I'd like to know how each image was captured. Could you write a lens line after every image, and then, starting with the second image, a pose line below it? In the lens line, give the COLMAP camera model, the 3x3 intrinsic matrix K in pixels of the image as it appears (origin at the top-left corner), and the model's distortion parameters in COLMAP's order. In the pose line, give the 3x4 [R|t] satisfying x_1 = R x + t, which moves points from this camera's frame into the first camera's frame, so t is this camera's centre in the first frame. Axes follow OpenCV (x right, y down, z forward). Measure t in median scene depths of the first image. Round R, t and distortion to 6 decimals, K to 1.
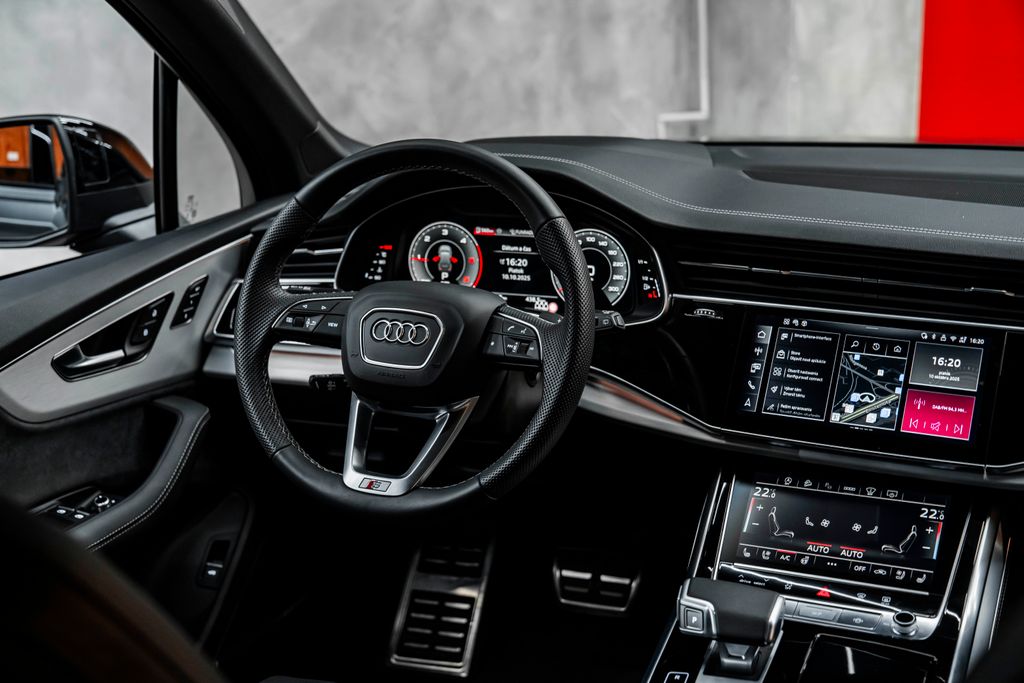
lens RADIAL K [[1406.3, 0, 507.6], [0, 1406.3, 347.4], [0, 0, 1]] dist [0.014274, 0.000000]
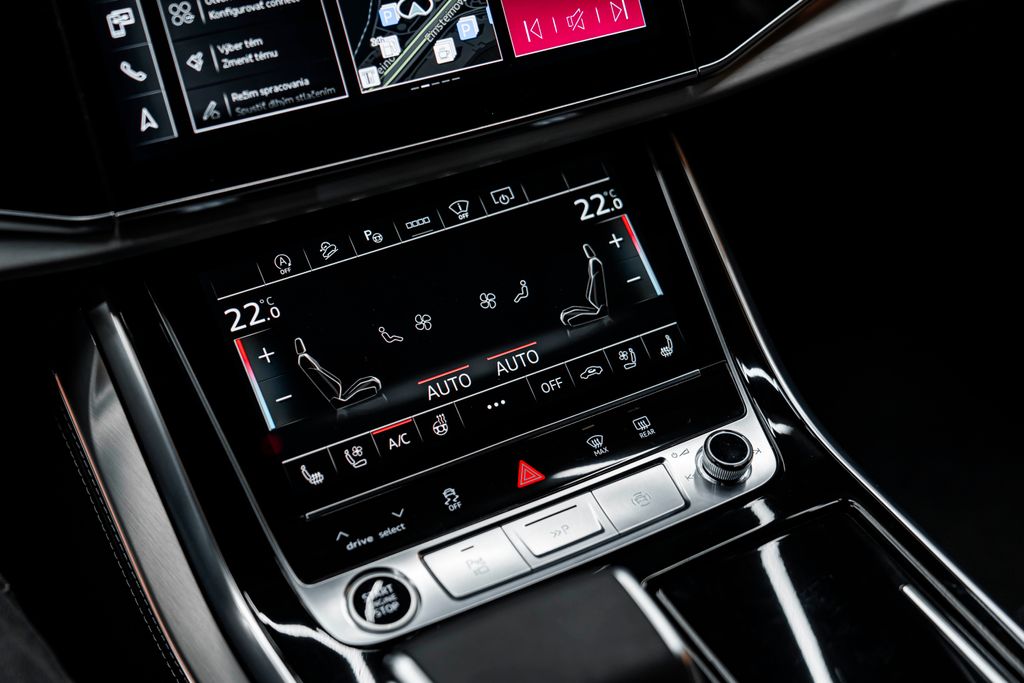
lens RADIAL K [[1544.7, 0, 510.1], [0, 1544.7, 348.6], [0, 0, 1]] dist [0.018570, 0.000000]
pose [[0.588691, -0.471045, 0.656932, -0.069298], [0.218816, 0.875192, 0.431460, -0.063175], [-0.778179, -0.110250, 0.618290, 0.664497]]
